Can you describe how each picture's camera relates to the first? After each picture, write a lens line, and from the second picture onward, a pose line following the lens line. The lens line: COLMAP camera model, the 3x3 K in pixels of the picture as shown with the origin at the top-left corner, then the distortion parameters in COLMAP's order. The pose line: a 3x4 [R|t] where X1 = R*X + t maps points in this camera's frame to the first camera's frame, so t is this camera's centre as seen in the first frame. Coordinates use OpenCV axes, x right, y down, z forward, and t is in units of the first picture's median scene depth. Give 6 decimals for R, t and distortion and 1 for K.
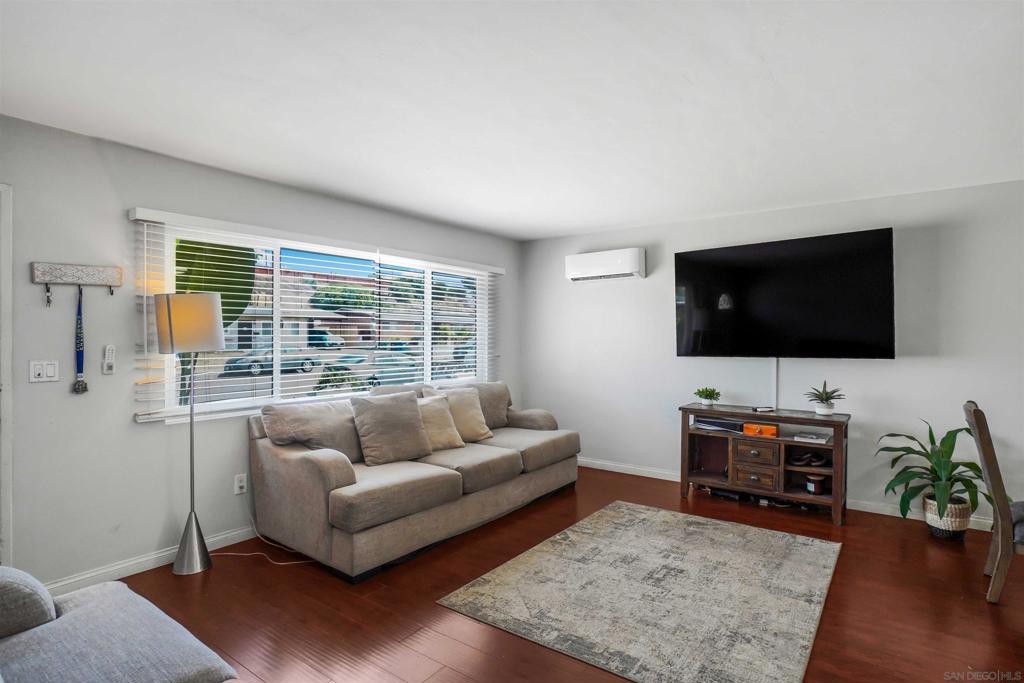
lens RADIAL K [[532.2, 0, 512.0], [0, 532.2, 341.5], [0, 0, 1]] dist [-0.045016, 0.022290]
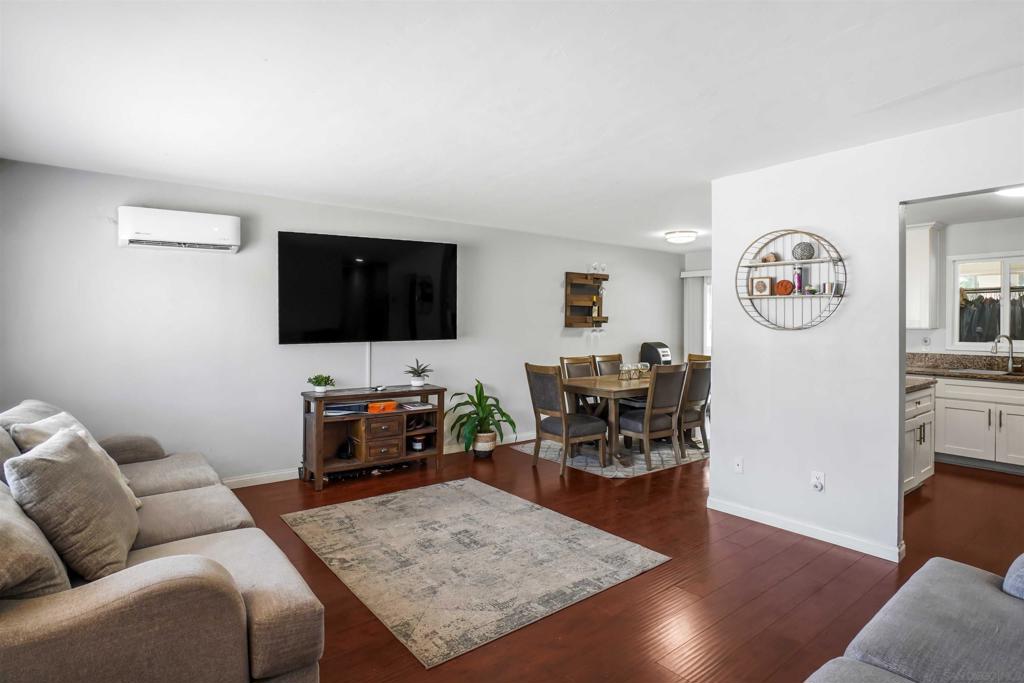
lens RADIAL K [[534.0, 0, 515.6], [0, 534.0, 325.3], [0, 0, 1]] dist [-0.046172, 0.023353]
pose [[0.274258, -0.003343, 0.961650, -0.575041], [0.005957, 0.999981, 0.001778, -0.005148], [-0.961638, 0.005241, 0.274273, 0.451312]]
